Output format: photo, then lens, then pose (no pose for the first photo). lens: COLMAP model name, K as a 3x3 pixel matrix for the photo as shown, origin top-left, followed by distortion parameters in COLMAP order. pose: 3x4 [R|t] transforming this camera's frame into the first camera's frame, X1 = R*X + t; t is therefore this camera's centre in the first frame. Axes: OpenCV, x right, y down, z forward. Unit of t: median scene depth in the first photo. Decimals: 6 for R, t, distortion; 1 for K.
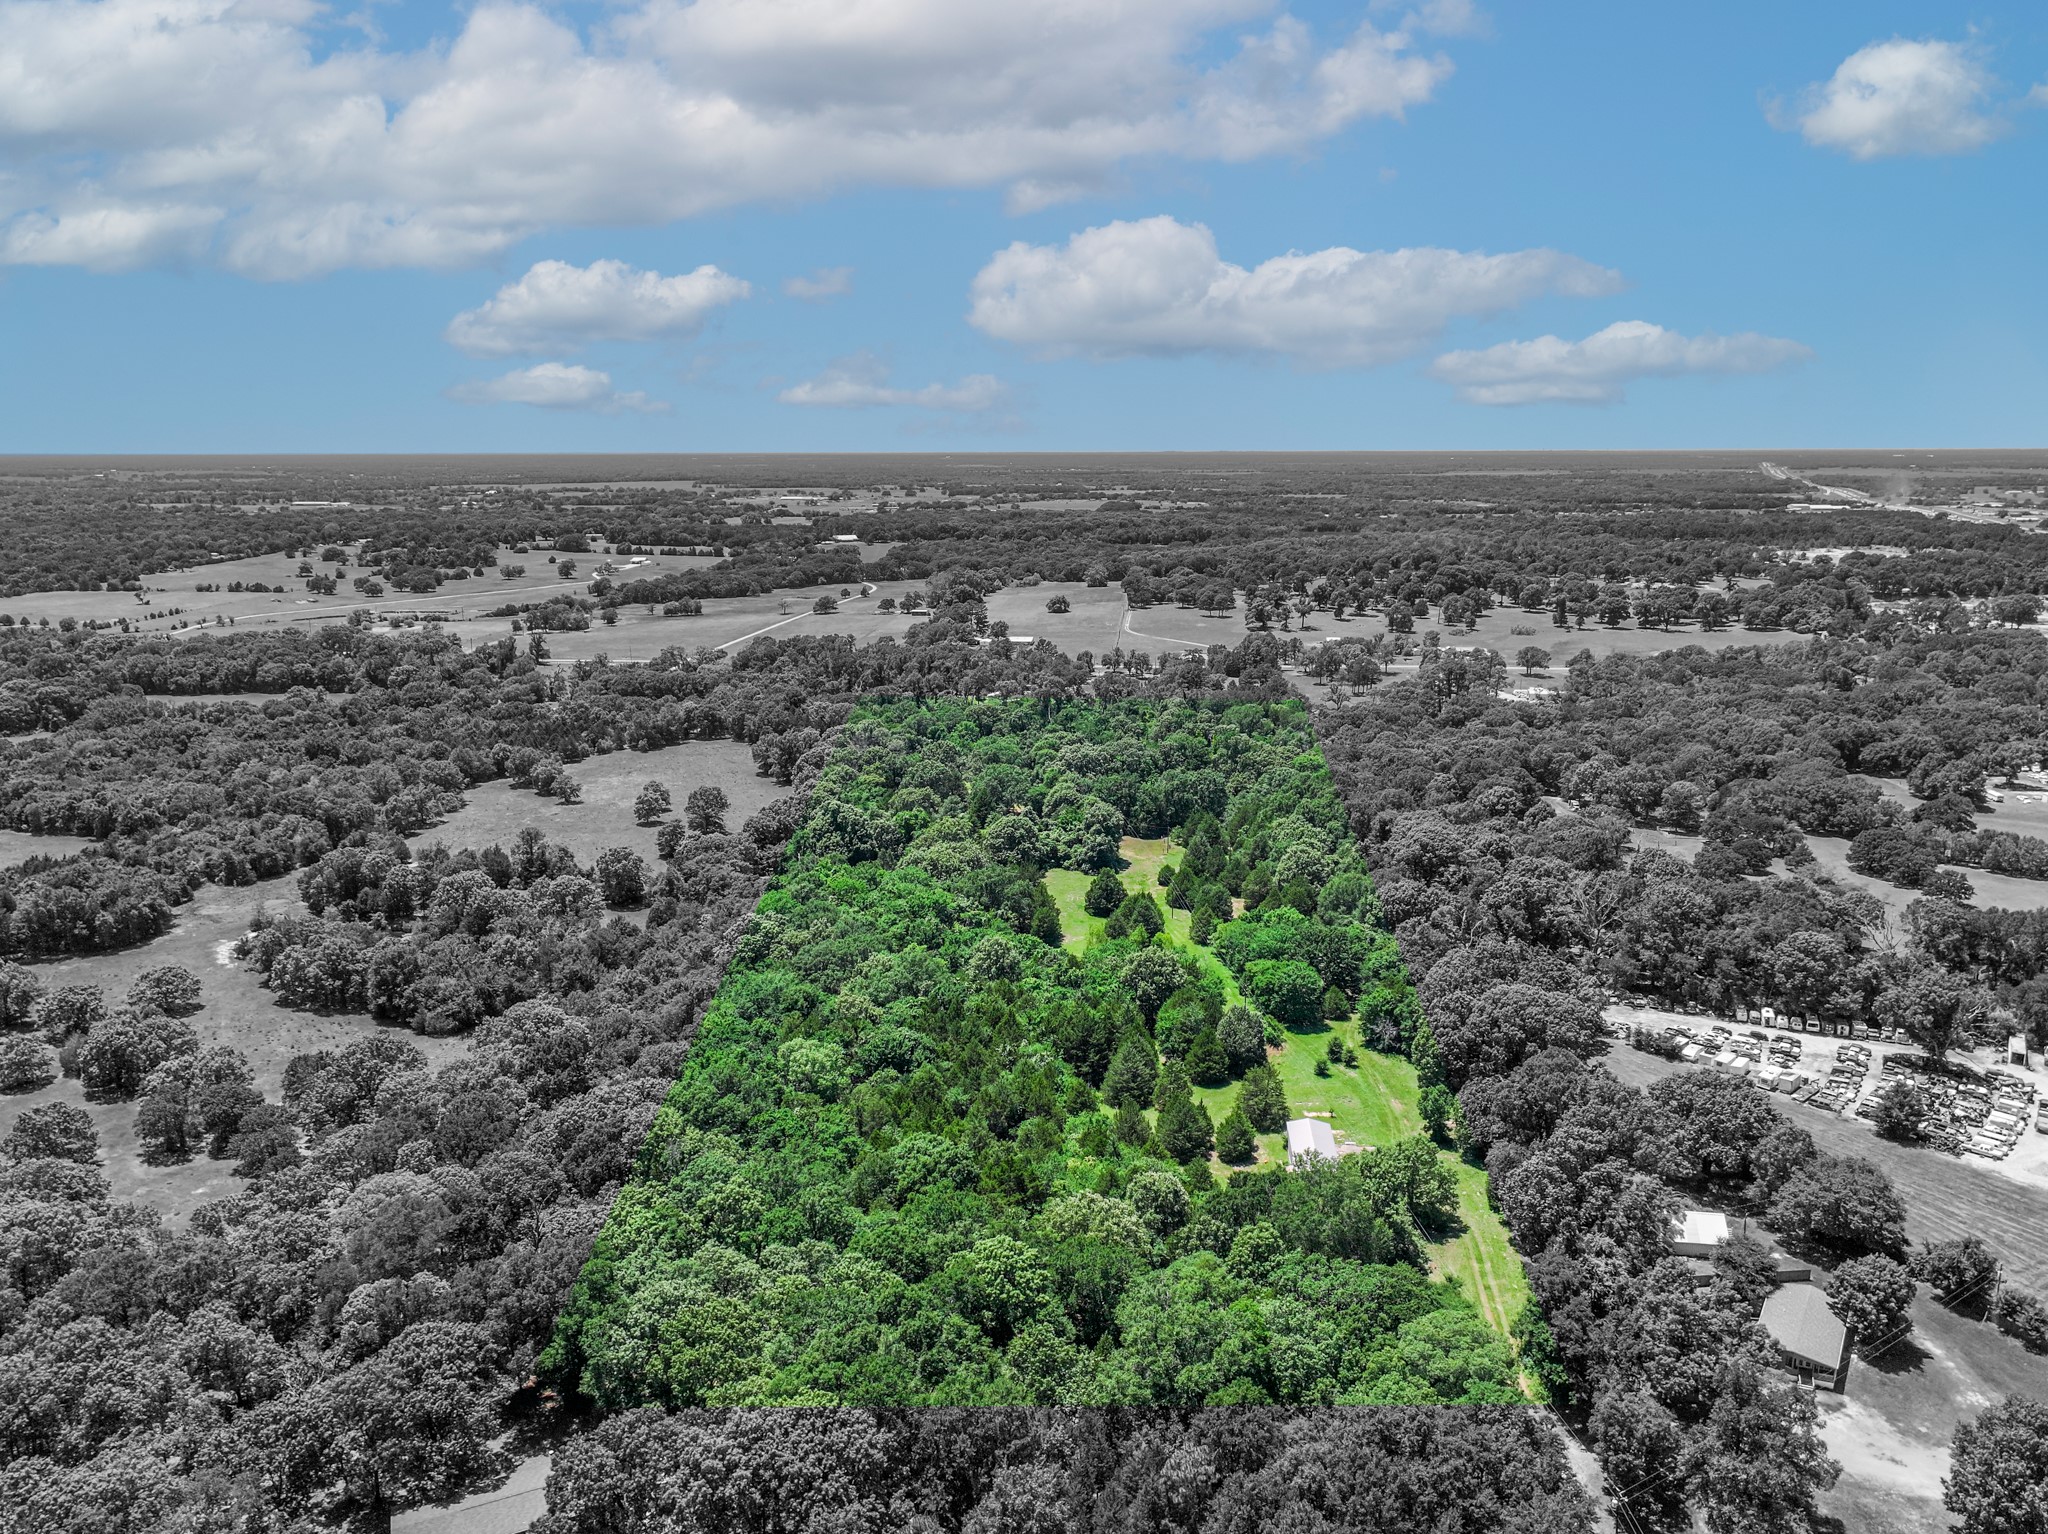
lens RADIAL K [[1454.6, 0, 1024.6], [0, 1454.6, 771.2], [0, 0, 1]] dist [0.007328, 0.013625]
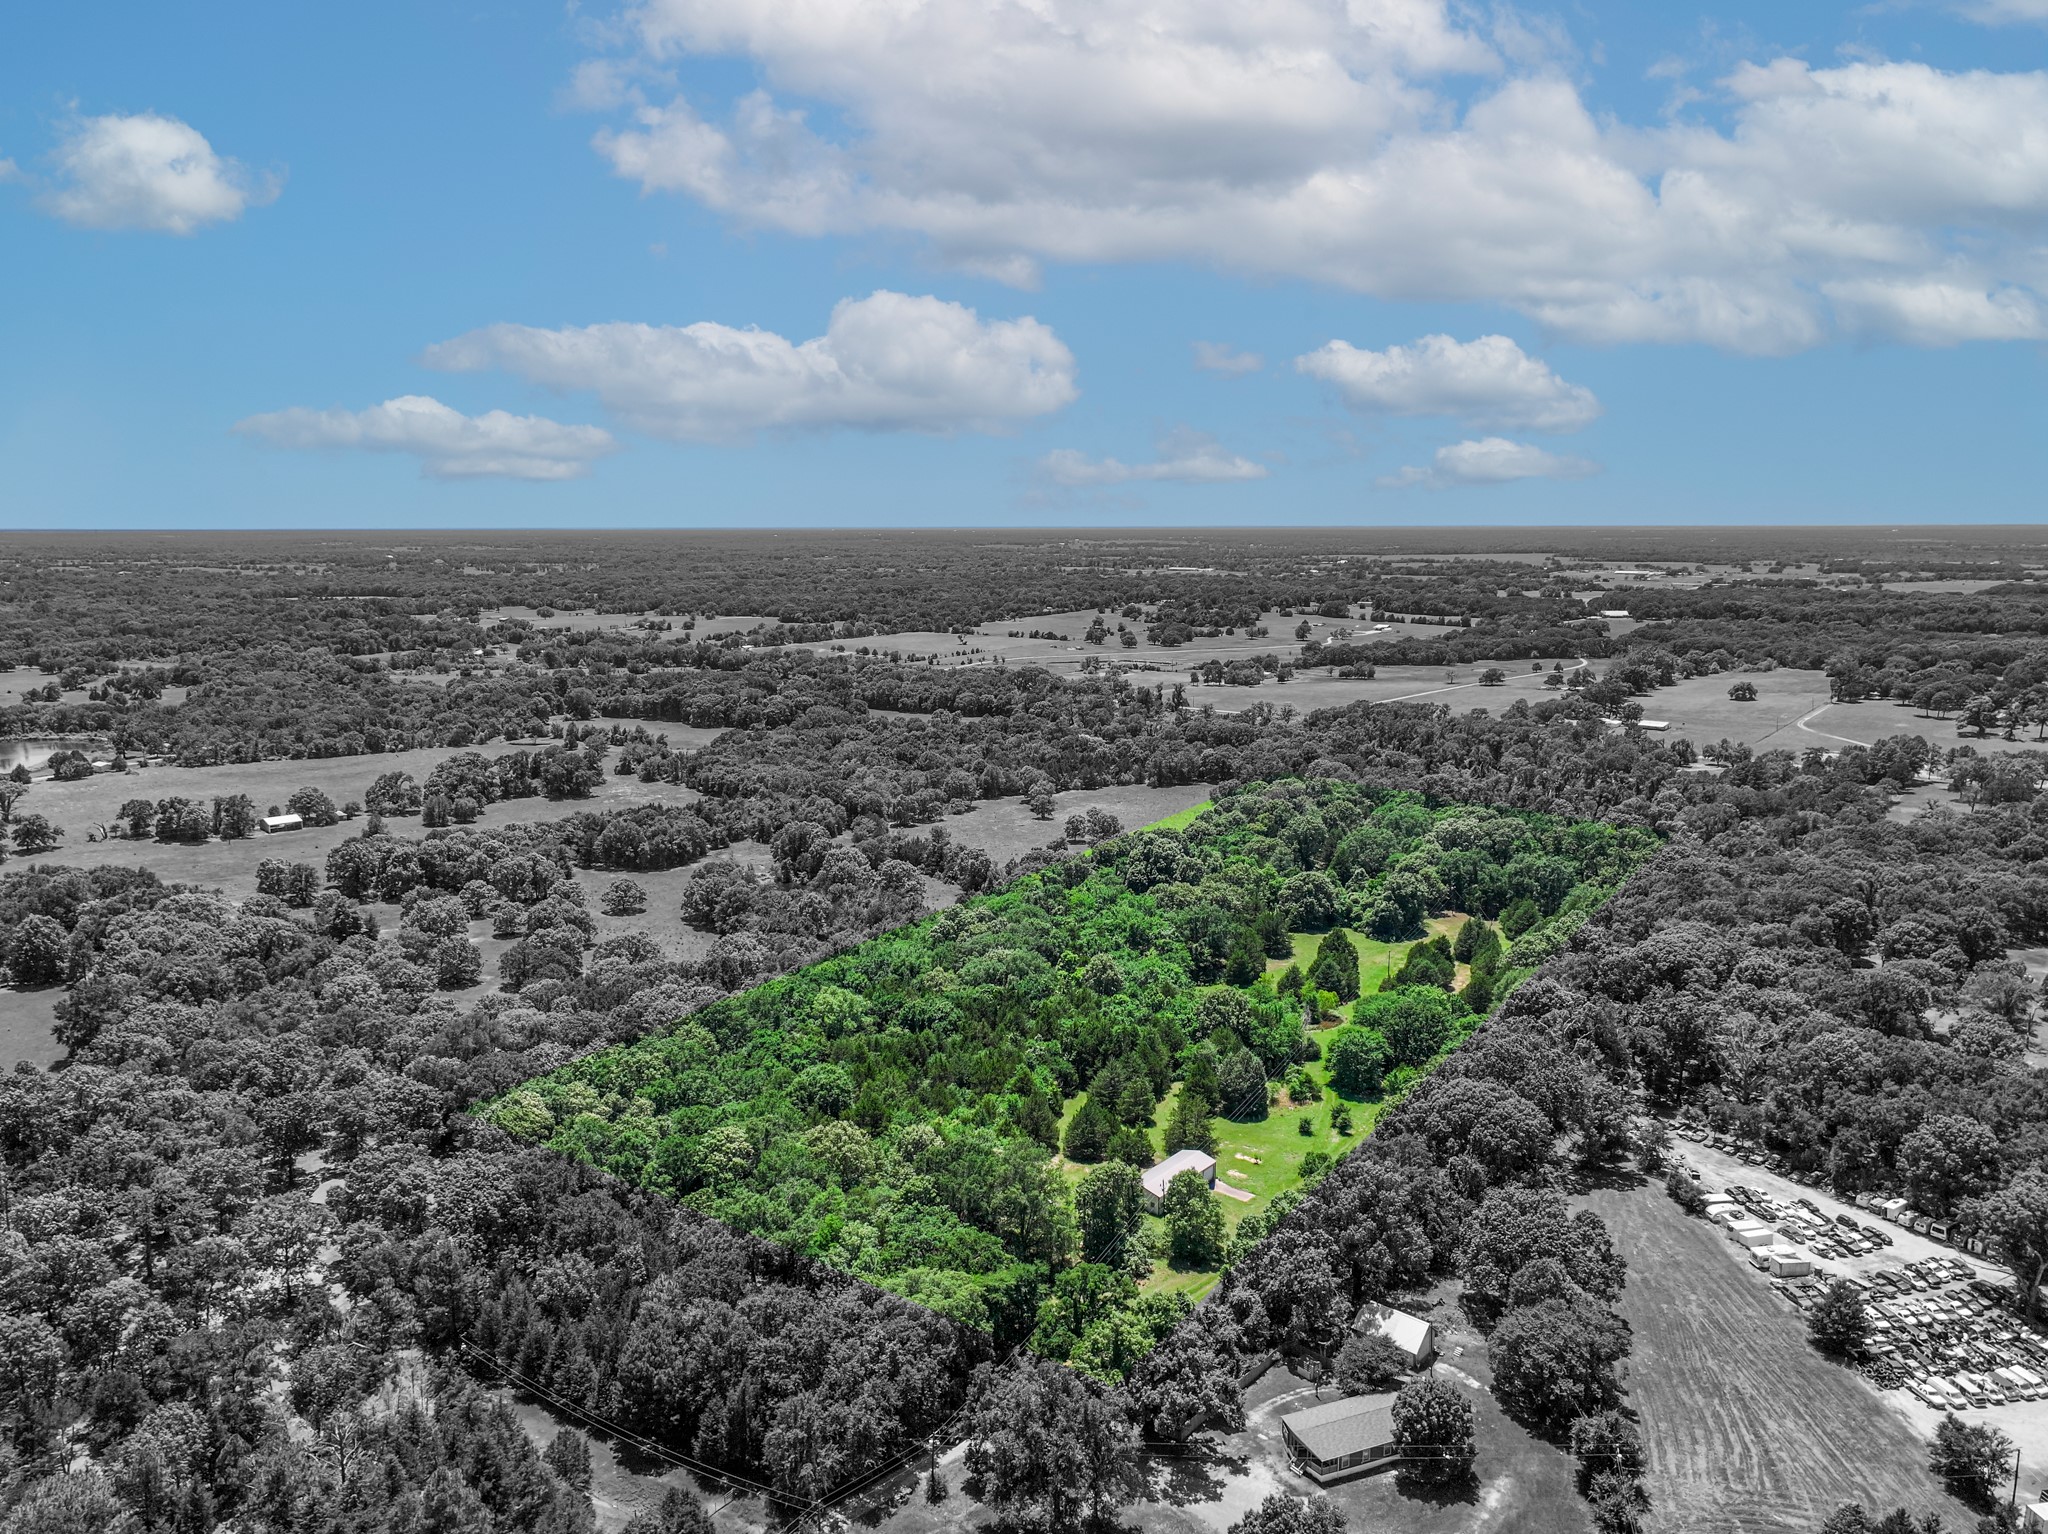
lens RADIAL K [[1454.6, 0, 1028.8], [0, 1454.6, 764.2], [0, 0, 1]] dist [0.007328, 0.013625]
pose [[0.821175, 0.094847, -0.562740, 0.179993], [-0.124229, 0.992154, -0.014058, -0.002411], [0.556991, 0.081453, 0.826515, 0.010539]]
